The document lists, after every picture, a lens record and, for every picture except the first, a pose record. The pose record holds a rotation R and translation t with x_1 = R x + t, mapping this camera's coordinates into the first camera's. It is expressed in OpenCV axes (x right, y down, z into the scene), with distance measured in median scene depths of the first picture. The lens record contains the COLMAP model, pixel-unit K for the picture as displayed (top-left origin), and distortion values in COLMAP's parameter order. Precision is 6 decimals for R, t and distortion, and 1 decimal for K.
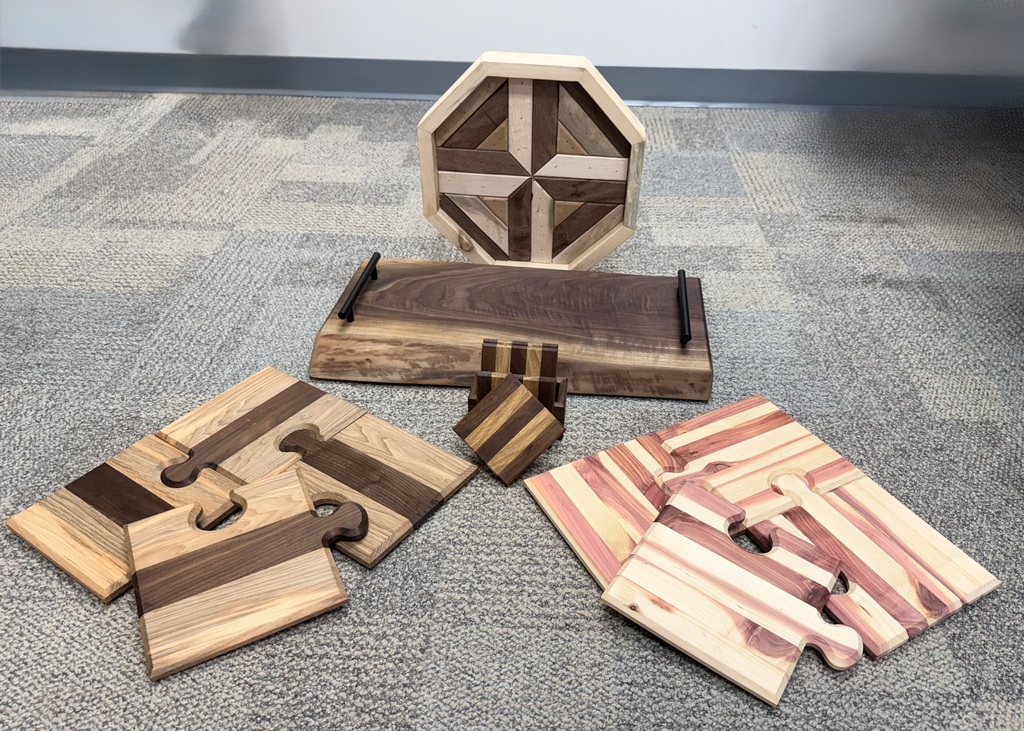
lens RADIAL K [[745.8, 0, 512.0], [0, 745.8, 365.5], [0, 0, 1]] dist [0.002667, 0.000336]
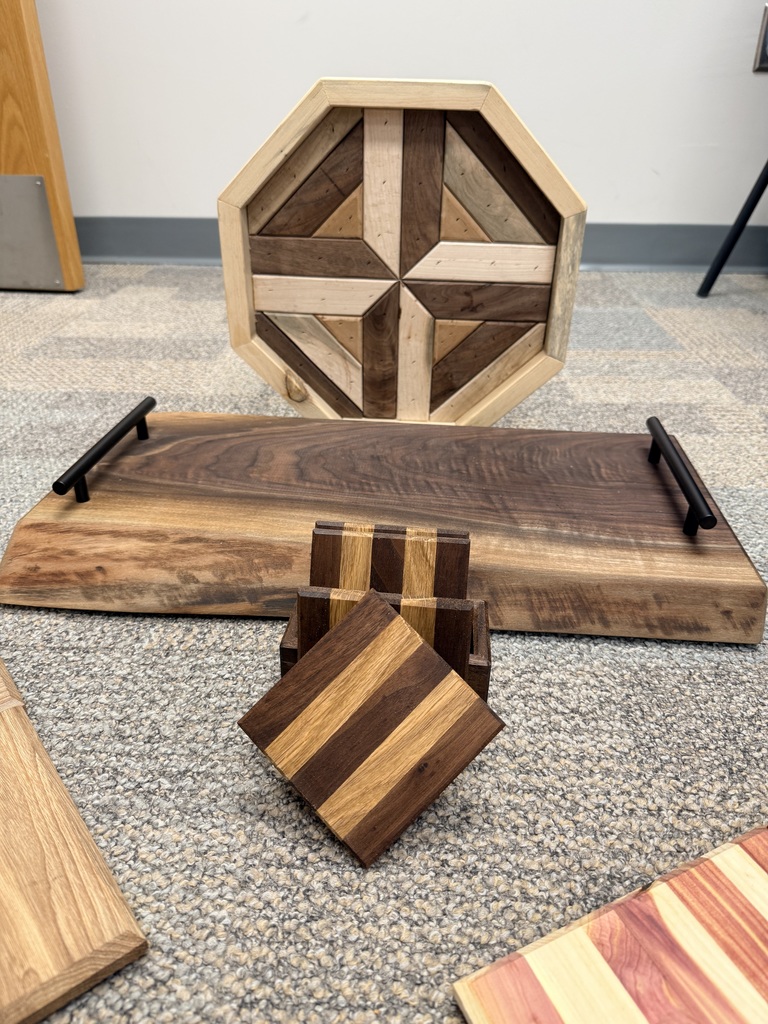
lens RADIAL K [[573.1, 0, 384.0], [0, 573.1, 512.0], [0, 0, 1]] dist [0.031858, -0.000593]
pose [[0.998941, 0.001116, 0.045986, -0.009813], [0.005068, 0.990951, -0.134125, 0.008646], [-0.045720, 0.134216, 0.989897, 0.570287]]
